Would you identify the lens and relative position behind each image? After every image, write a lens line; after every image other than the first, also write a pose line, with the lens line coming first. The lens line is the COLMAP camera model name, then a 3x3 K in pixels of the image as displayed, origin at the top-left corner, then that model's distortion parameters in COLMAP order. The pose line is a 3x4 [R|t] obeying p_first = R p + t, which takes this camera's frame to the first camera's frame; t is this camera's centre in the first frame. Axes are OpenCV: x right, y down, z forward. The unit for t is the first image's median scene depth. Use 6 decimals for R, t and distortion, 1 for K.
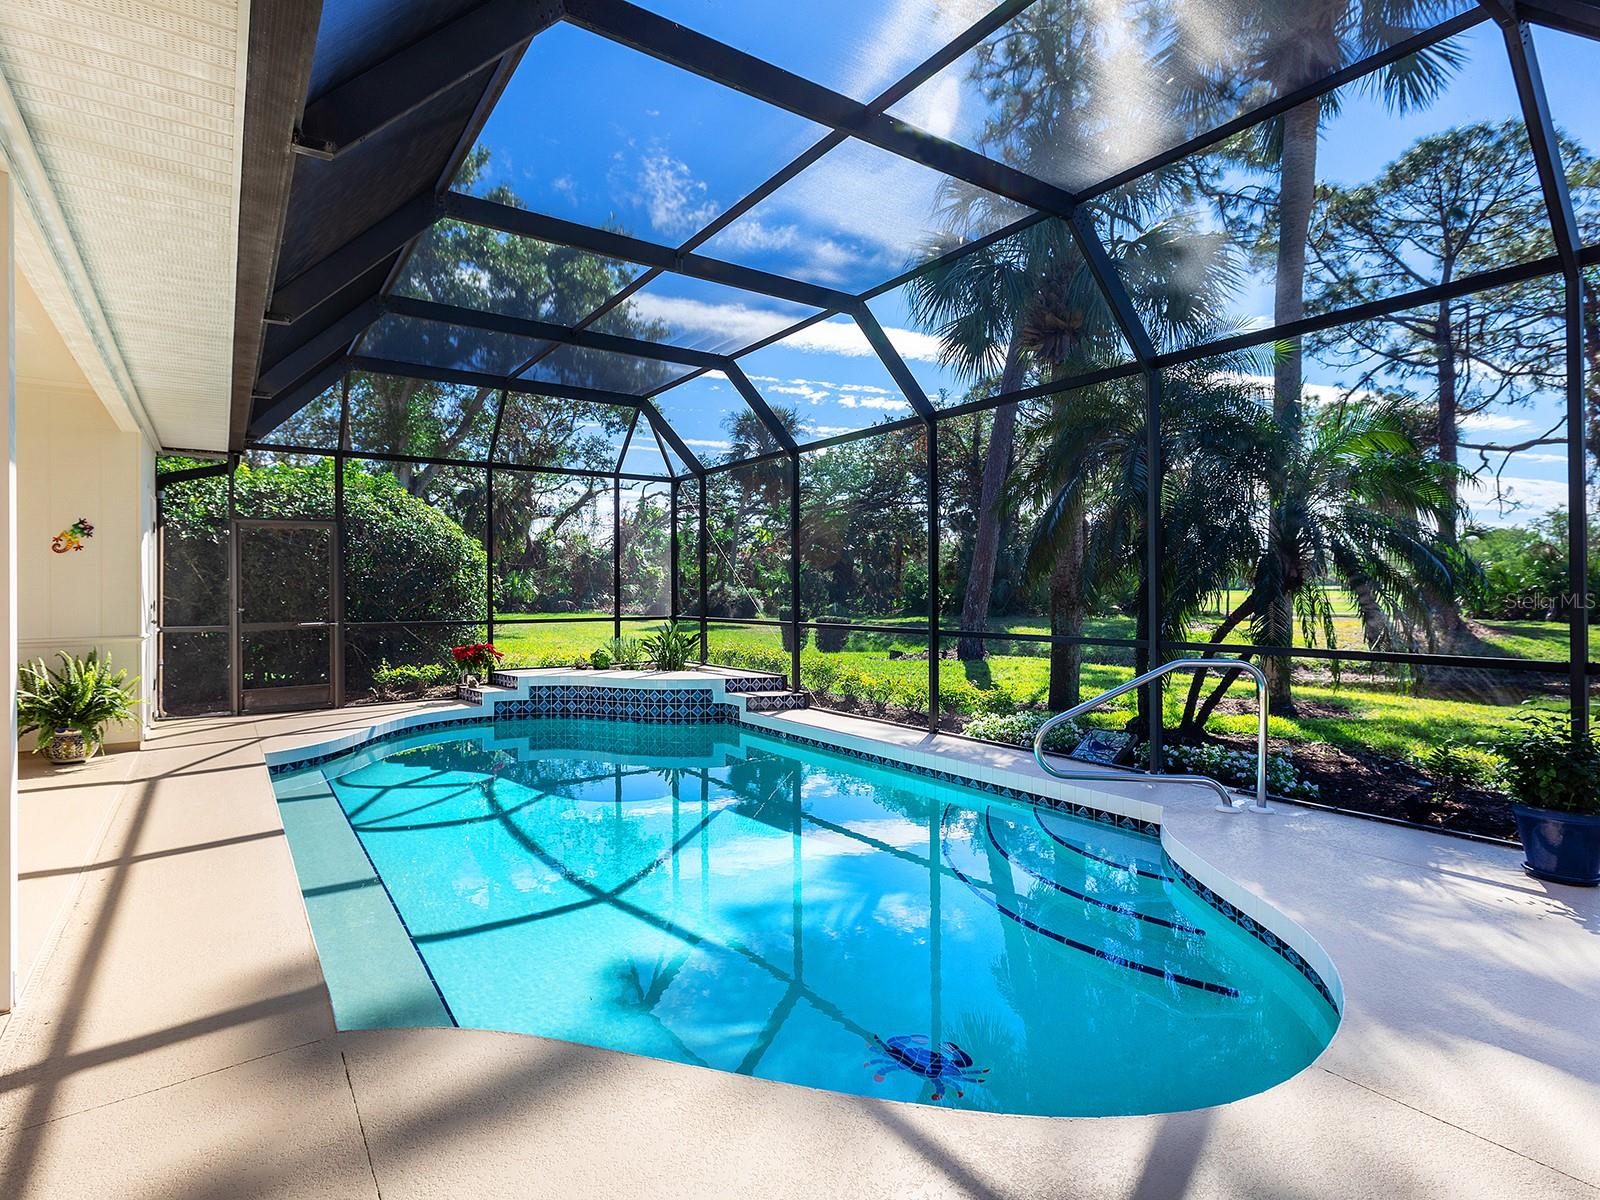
lens RADIAL K [[815.4, 0, 816.5], [0, 815.4, 580.1], [0, 0, 1]] dist [-0.001708, 0.001454]
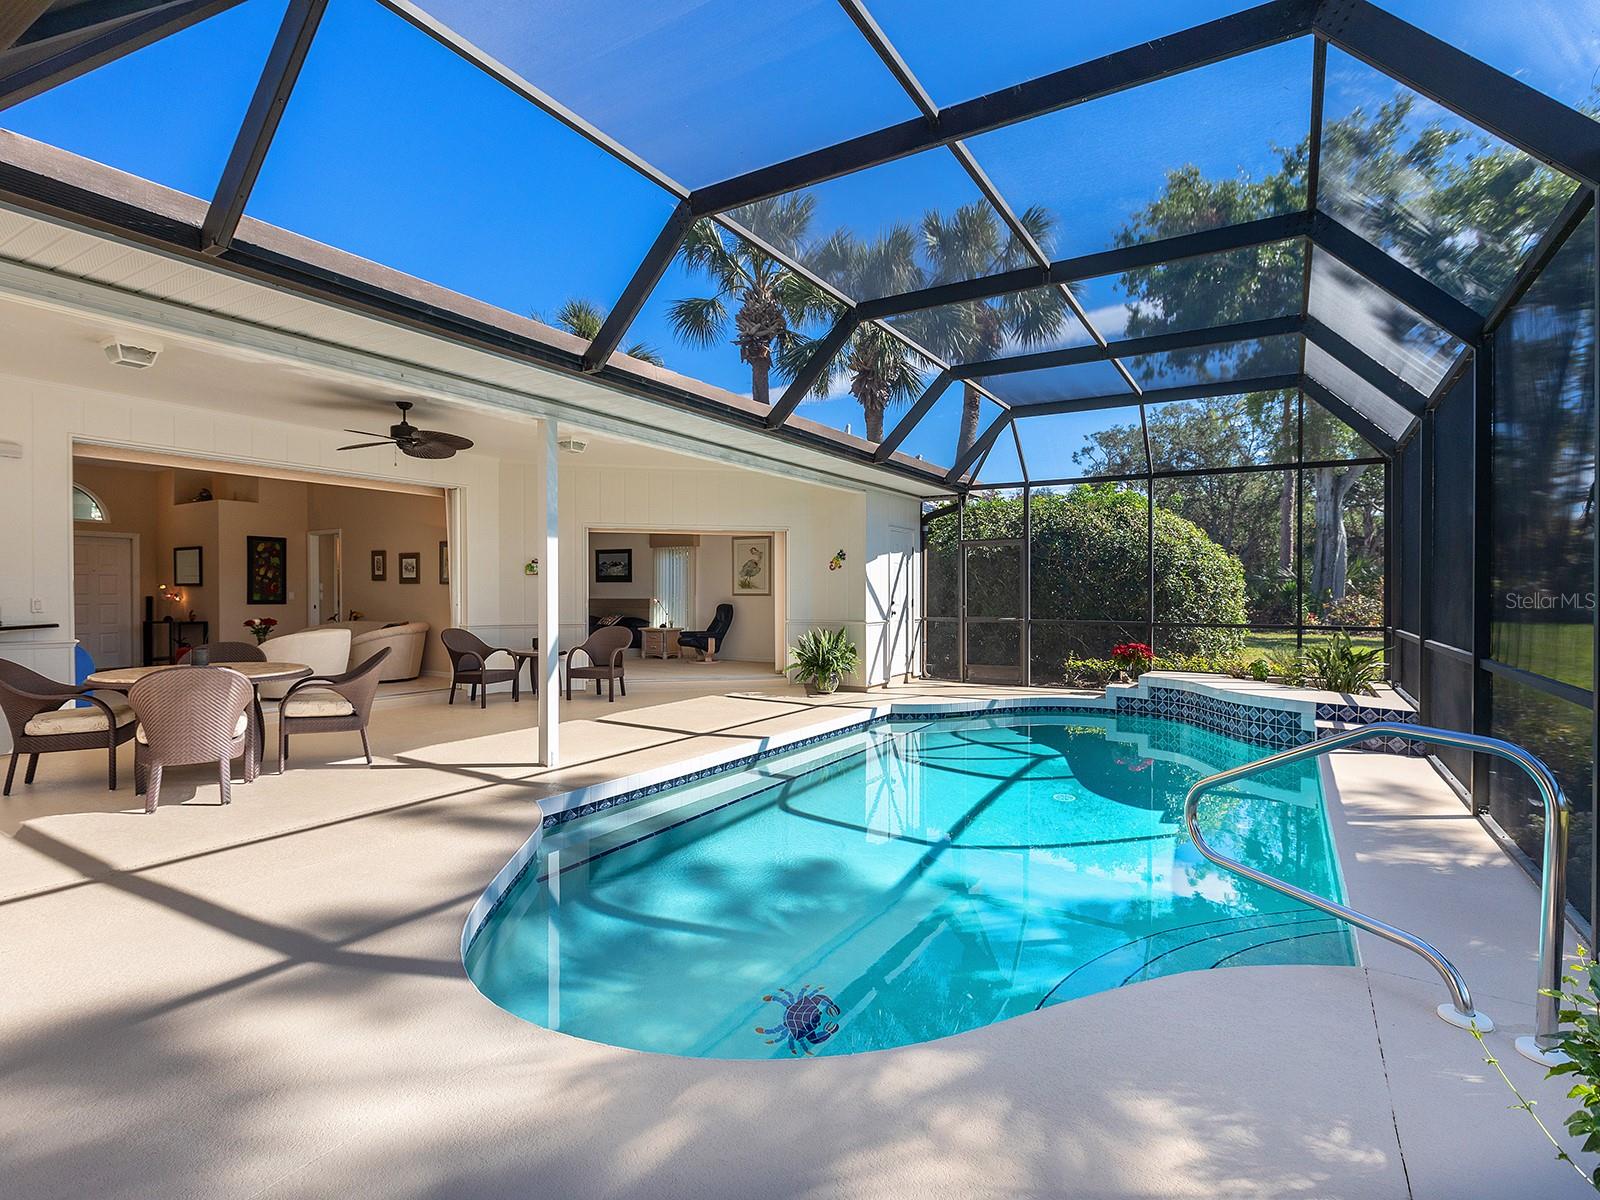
lens RADIAL K [[815.4, 0, 789.6], [0, 815.4, 600.8], [0, 0, 1]] dist [-0.001708, 0.001454]
pose [[0.395298, 0.018304, -0.918371, 0.444539], [0.005476, 0.999737, 0.022283, -0.005706], [0.918537, -0.013837, 0.395093, 0.173919]]
